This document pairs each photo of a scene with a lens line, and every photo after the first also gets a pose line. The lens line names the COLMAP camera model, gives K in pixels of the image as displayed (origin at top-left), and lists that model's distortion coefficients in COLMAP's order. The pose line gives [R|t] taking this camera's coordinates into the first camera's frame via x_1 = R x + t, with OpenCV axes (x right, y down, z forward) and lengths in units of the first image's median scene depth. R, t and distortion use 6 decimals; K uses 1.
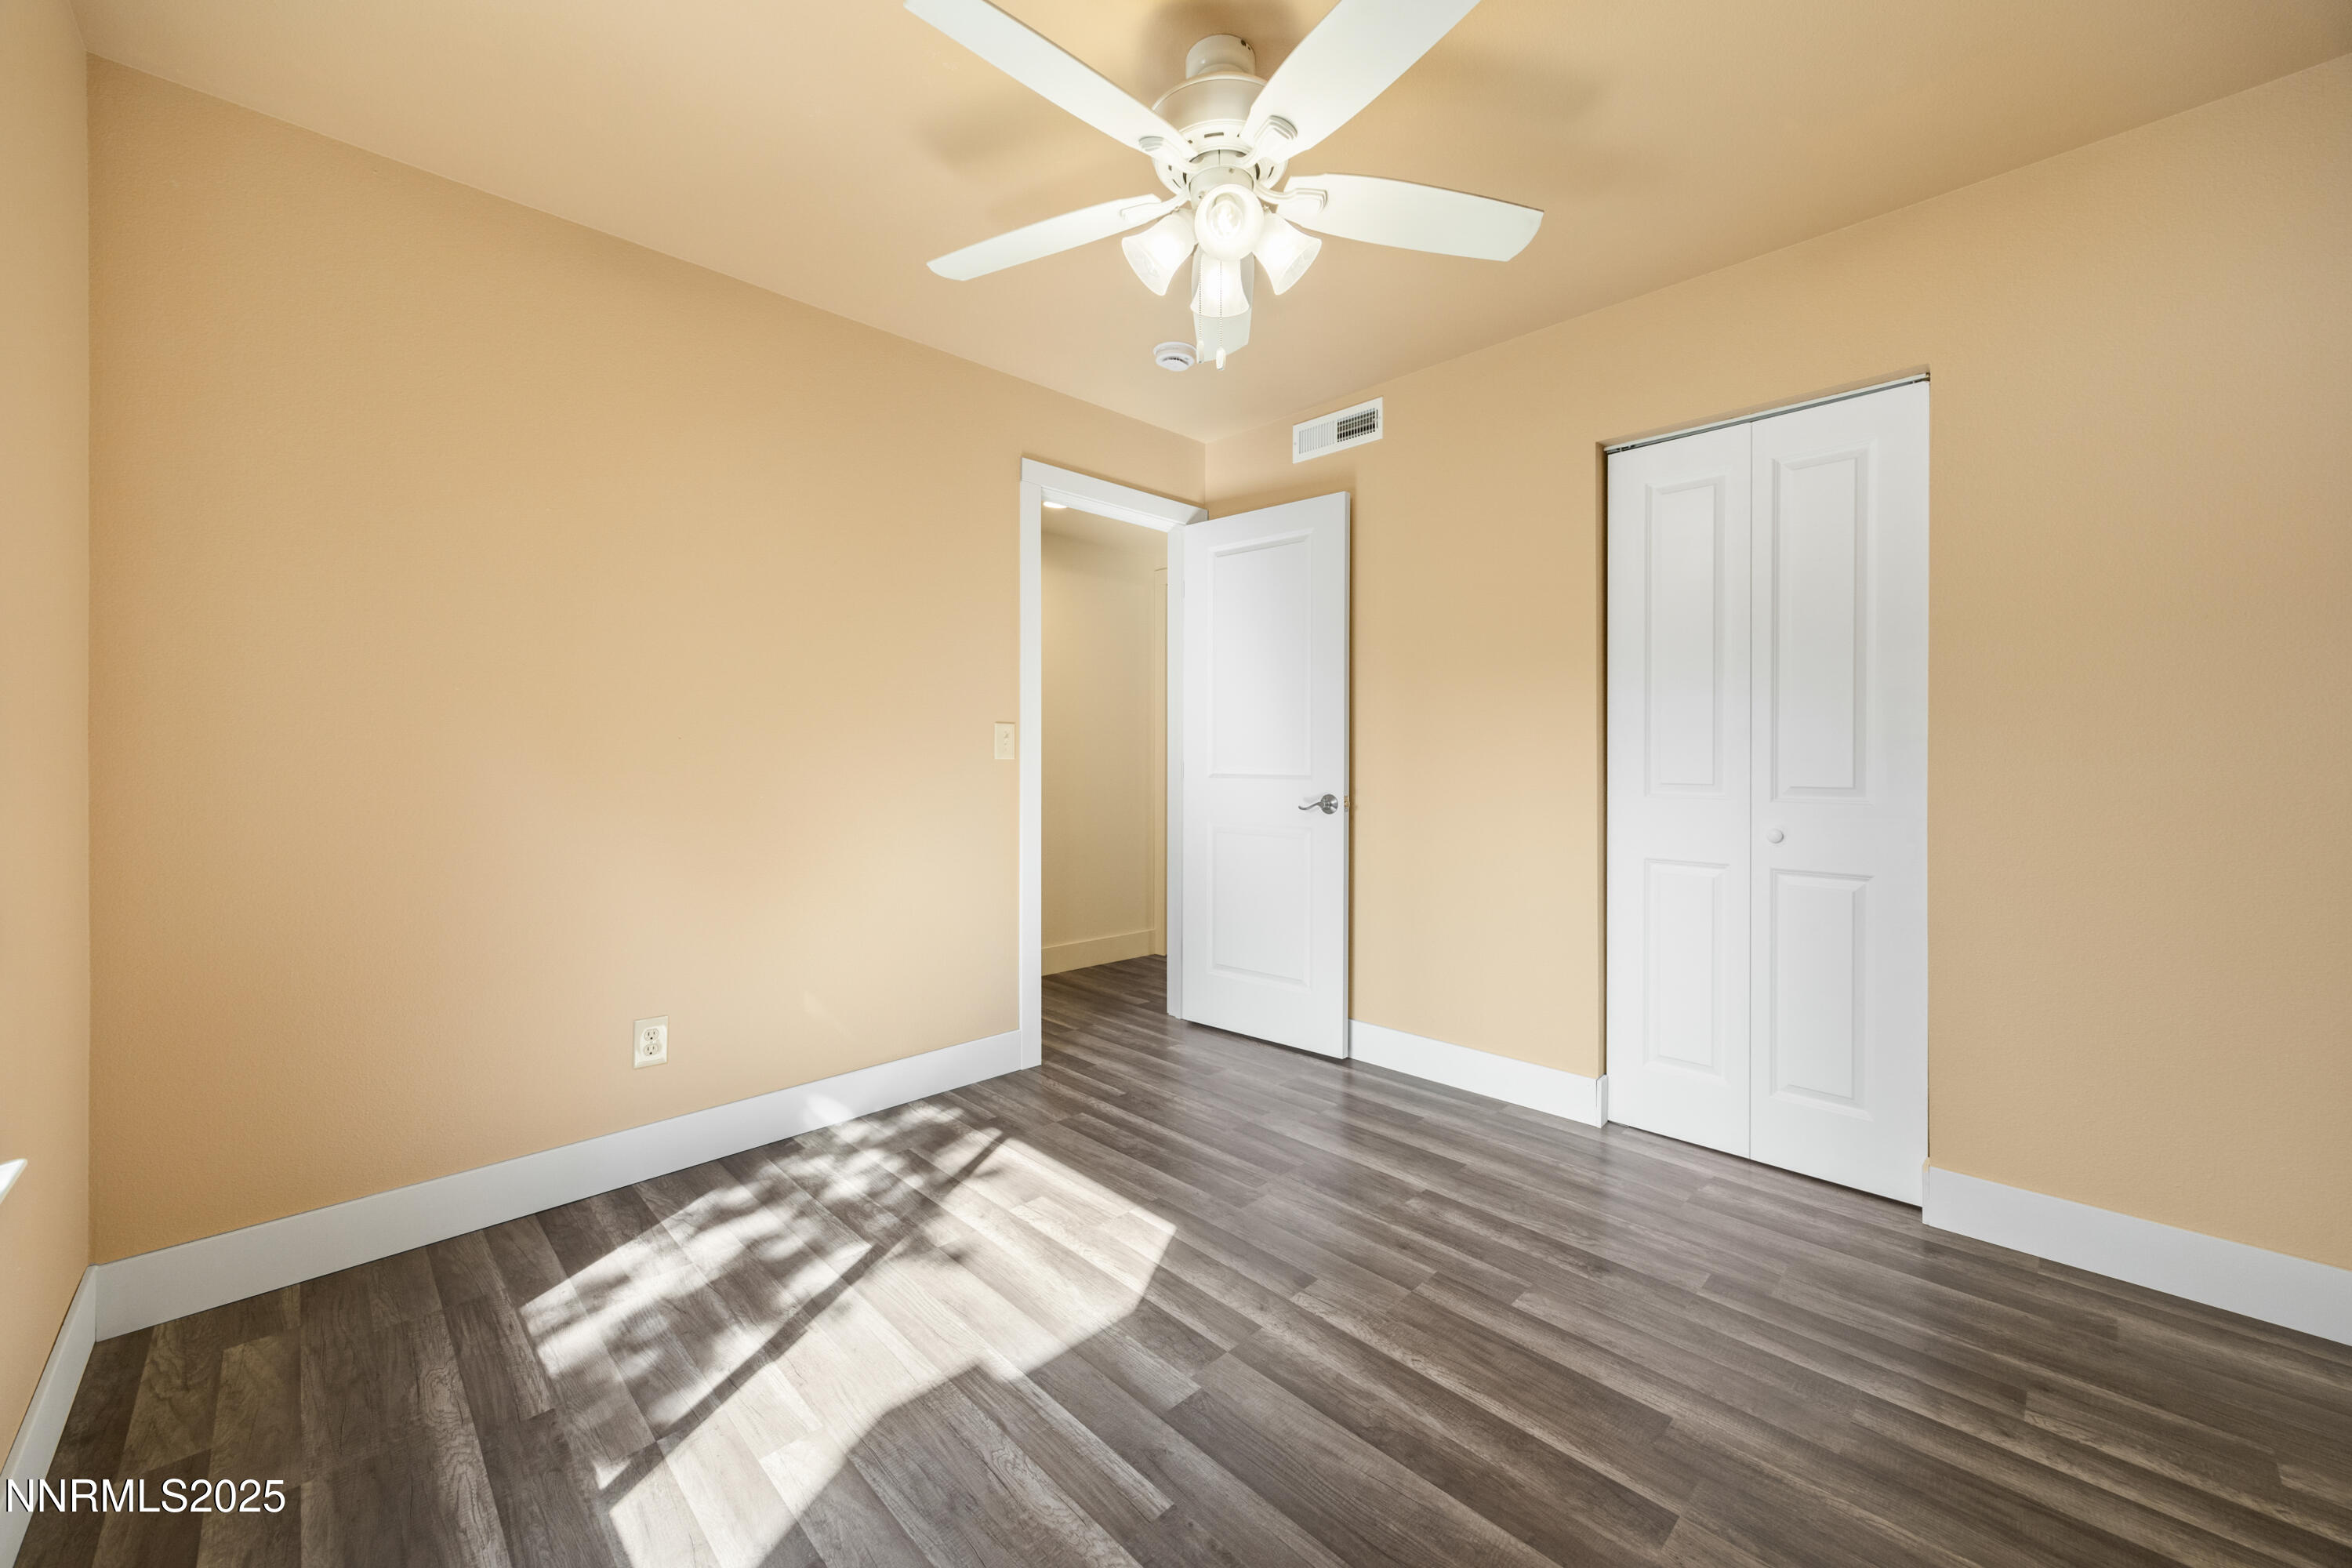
lens RADIAL K [[899.1, 0, 1177.1], [0, 899.1, 771.6], [0, 0, 1]] dist [0.000963, 0.000029]
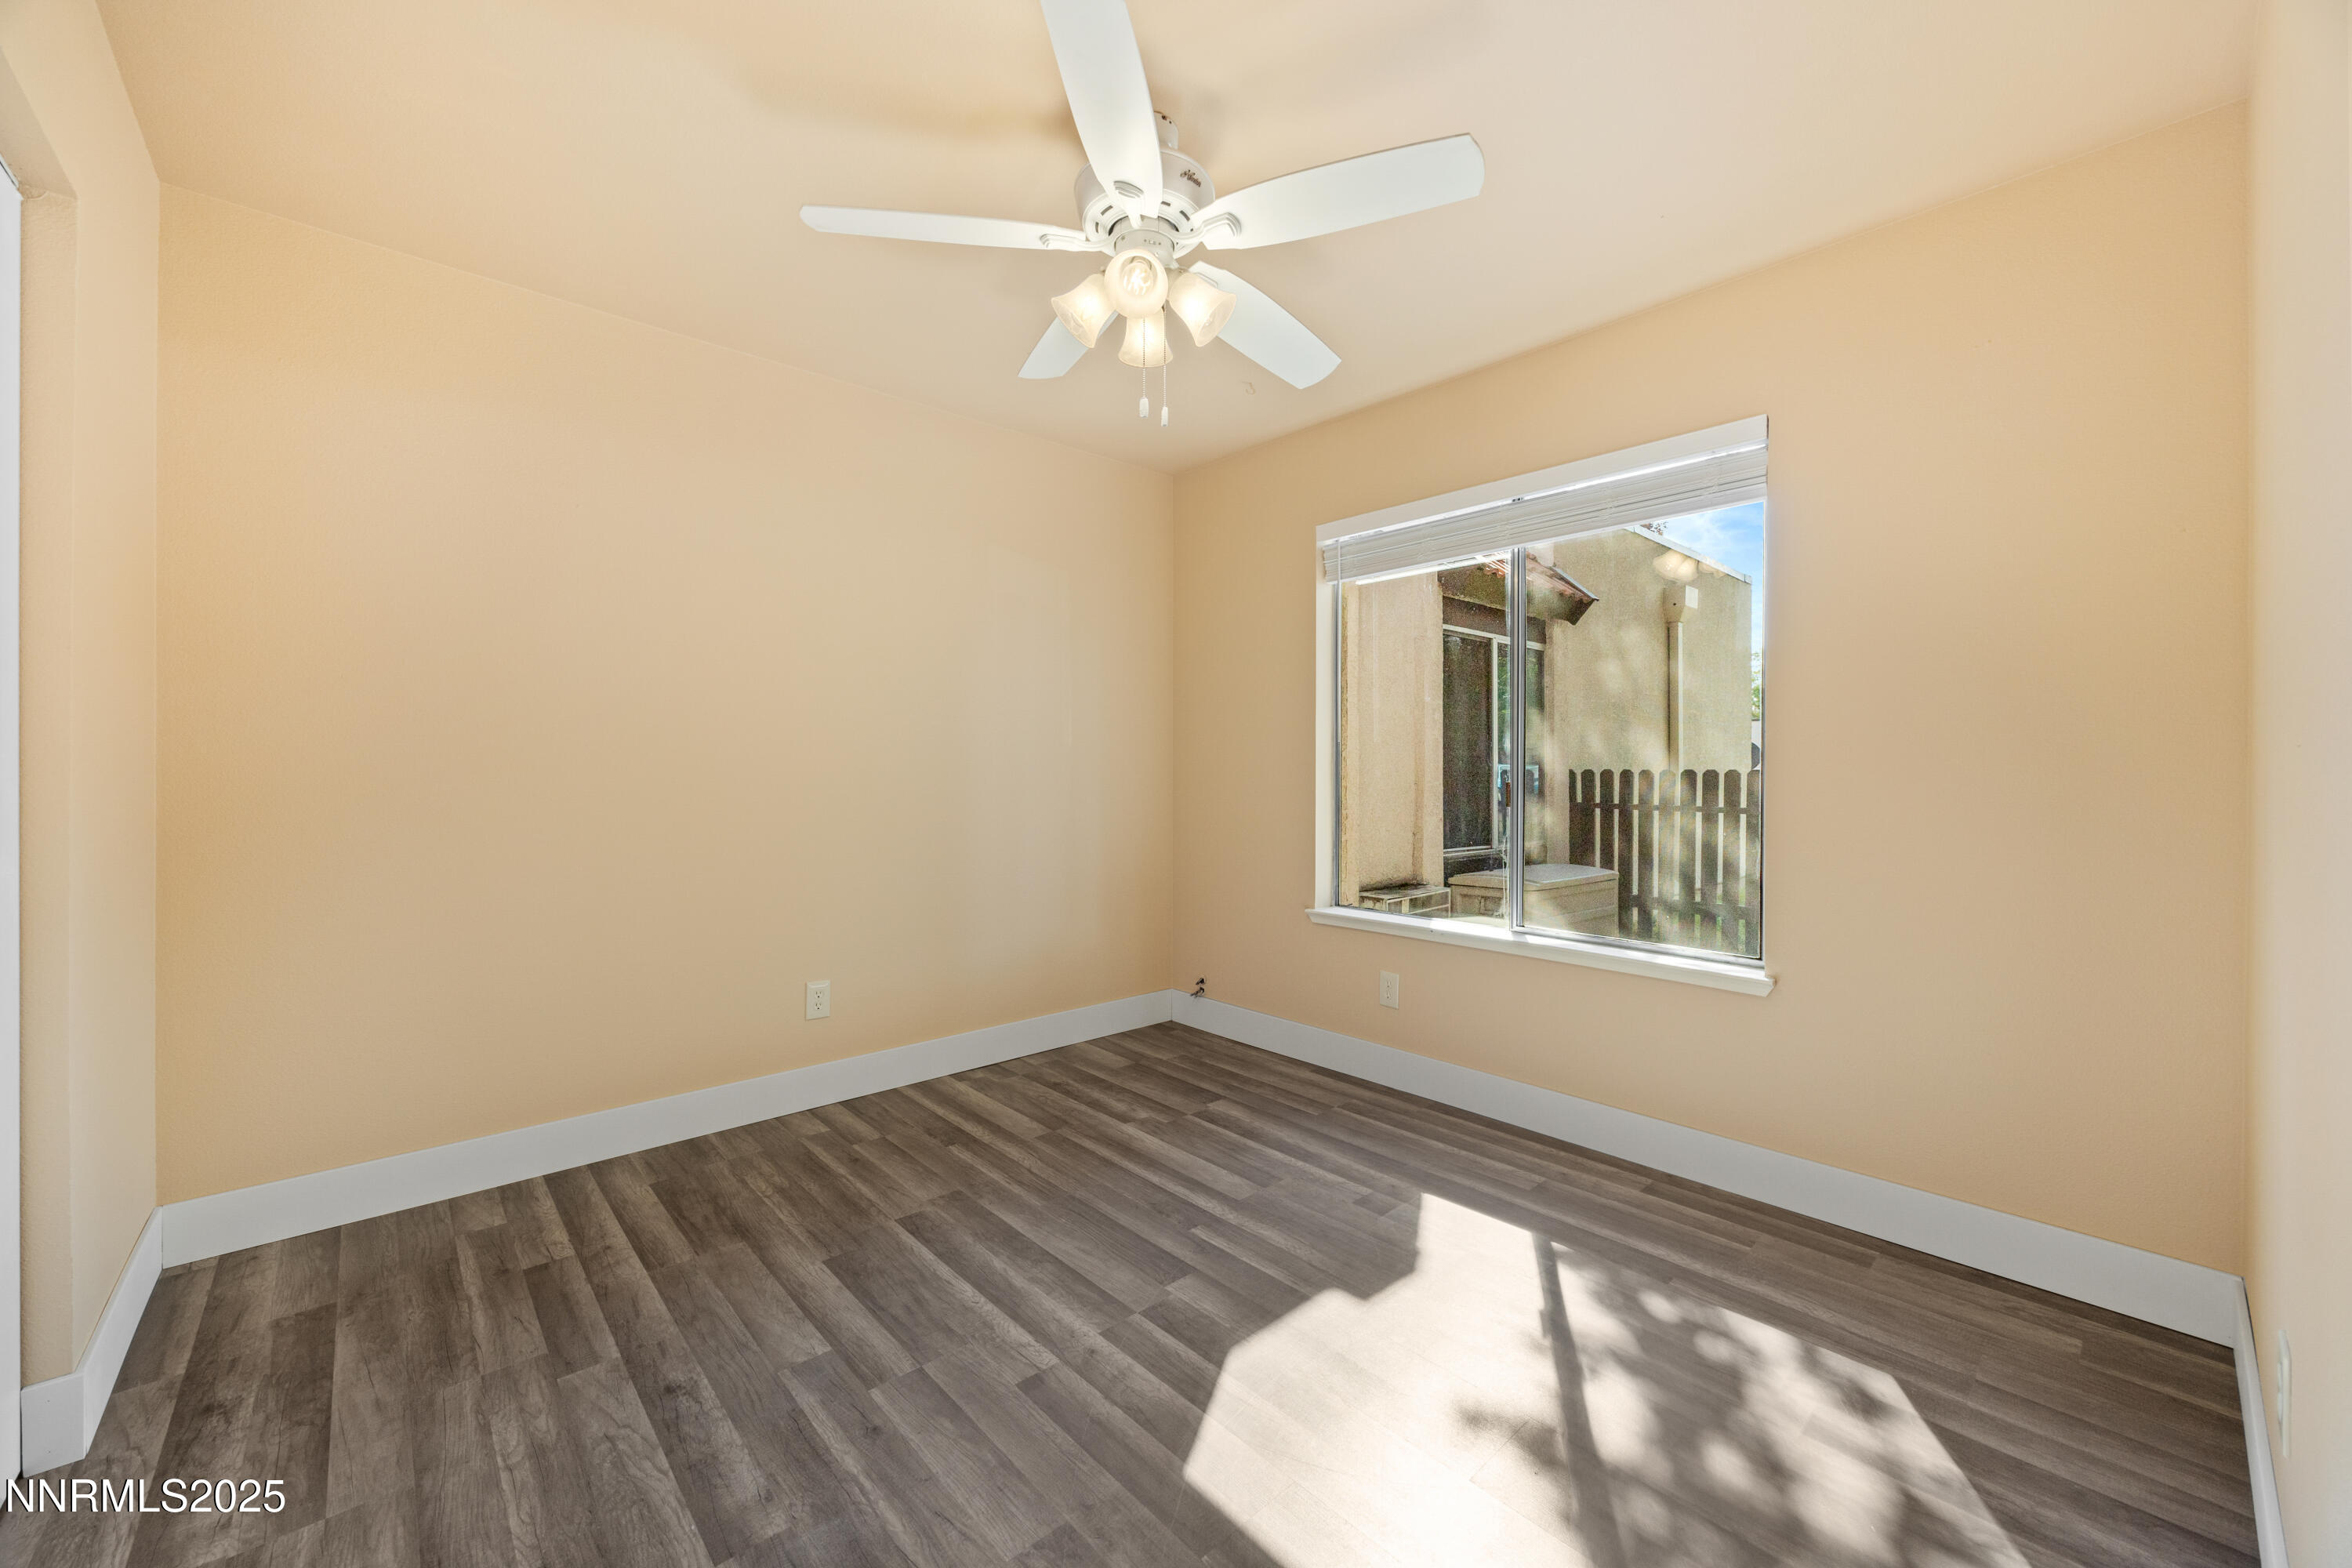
lens RADIAL K [[899.1, 0, 1177.1], [0, 899.1, 771.6], [0, 0, 1]] dist [0.000963, 0.000029]
pose [[-0.999453, 0.002205, 0.033003, -0.029230], [0.002272, 0.999995, 0.001993, -0.022357], [-0.032998, 0.002067, -0.999453, 1.991075]]
